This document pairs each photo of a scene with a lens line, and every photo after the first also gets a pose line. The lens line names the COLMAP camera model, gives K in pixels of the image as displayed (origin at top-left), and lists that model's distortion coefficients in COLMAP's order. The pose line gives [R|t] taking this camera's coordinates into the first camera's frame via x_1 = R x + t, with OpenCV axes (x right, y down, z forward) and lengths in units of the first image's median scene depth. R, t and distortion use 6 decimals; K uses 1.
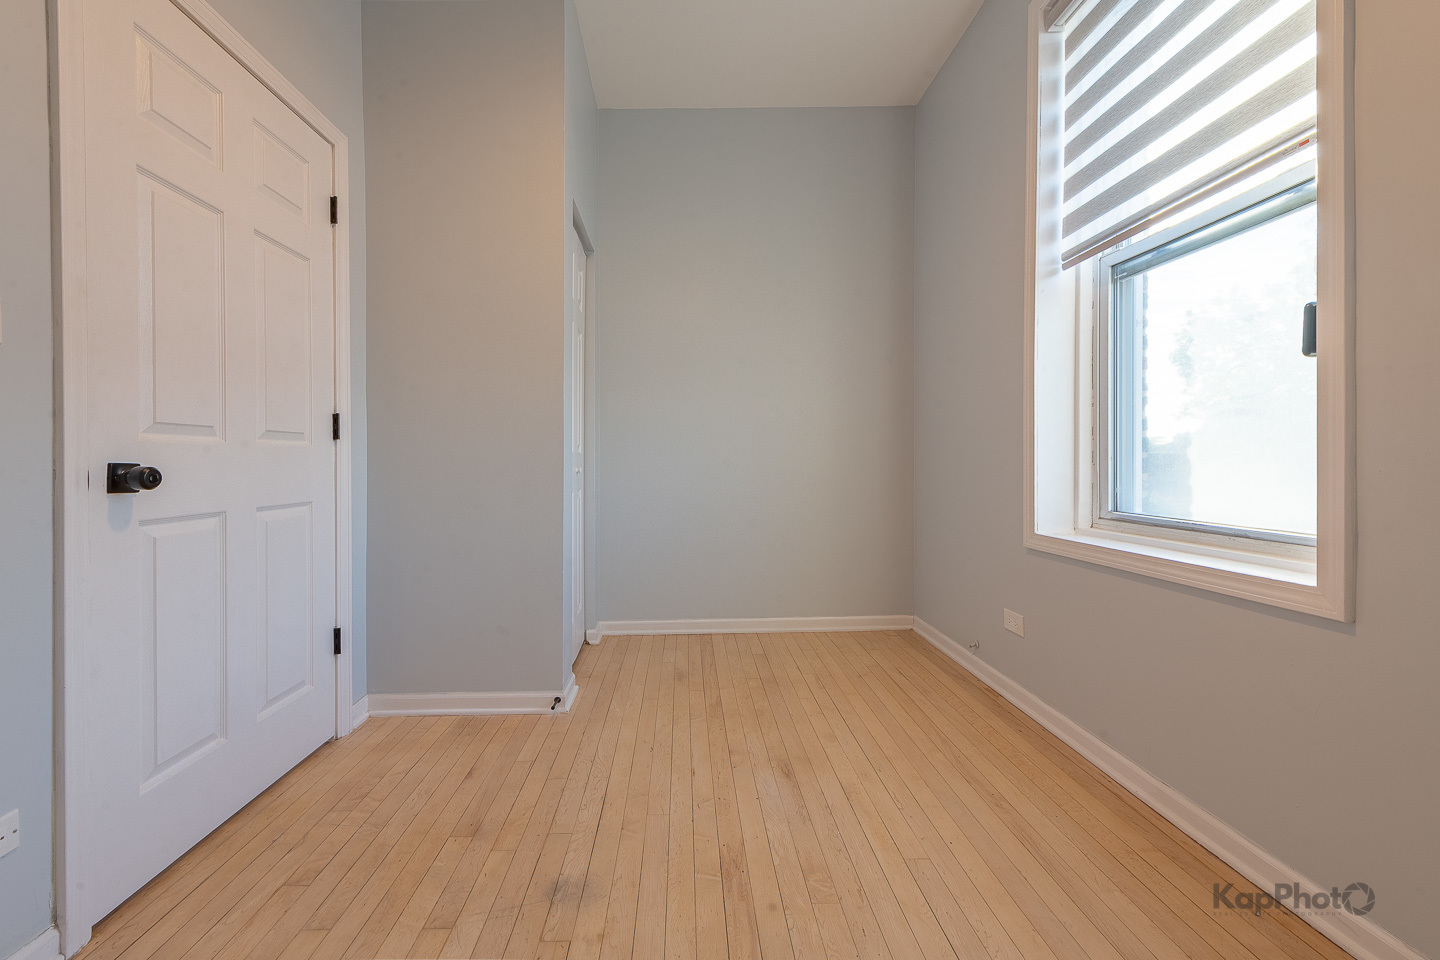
lens RADIAL K [[571.3, 0, 738.9], [0, 571.3, 463.5], [0, 0, 1]] dist [0.015261, -0.004605]
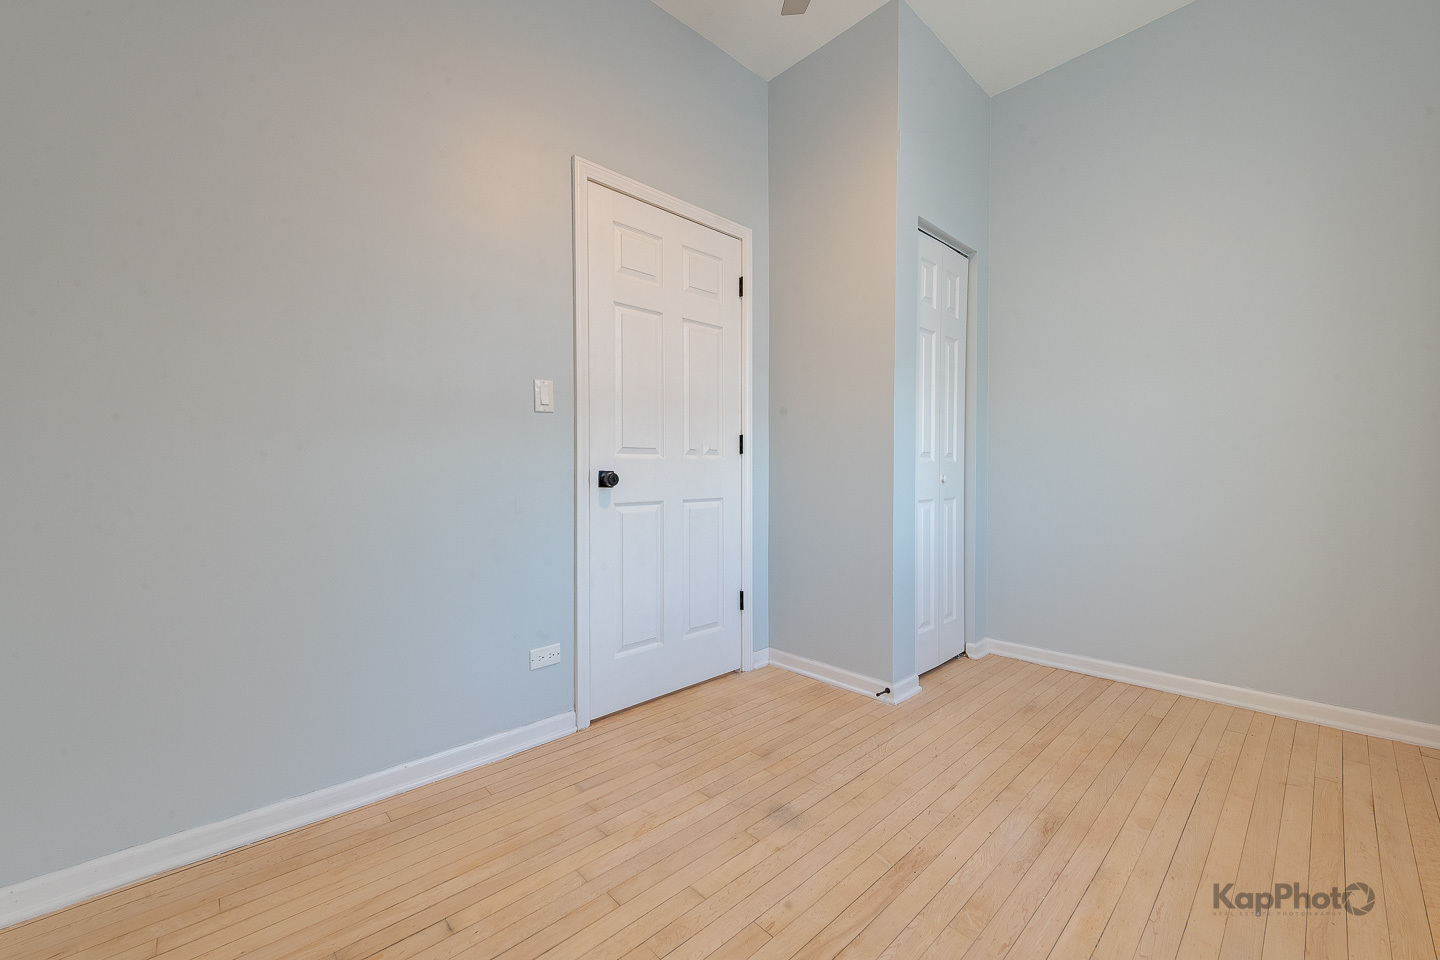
lens RADIAL K [[569.2, 0, 706.7], [0, 569.2, 474.6], [0, 0, 1]] dist [0.015664, -0.005718]
pose [[0.676481, 0.009798, -0.736395, 0.295942], [-0.005826, 0.999951, 0.007952, -0.003110], [0.736437, -0.001089, 0.676506, 0.021184]]
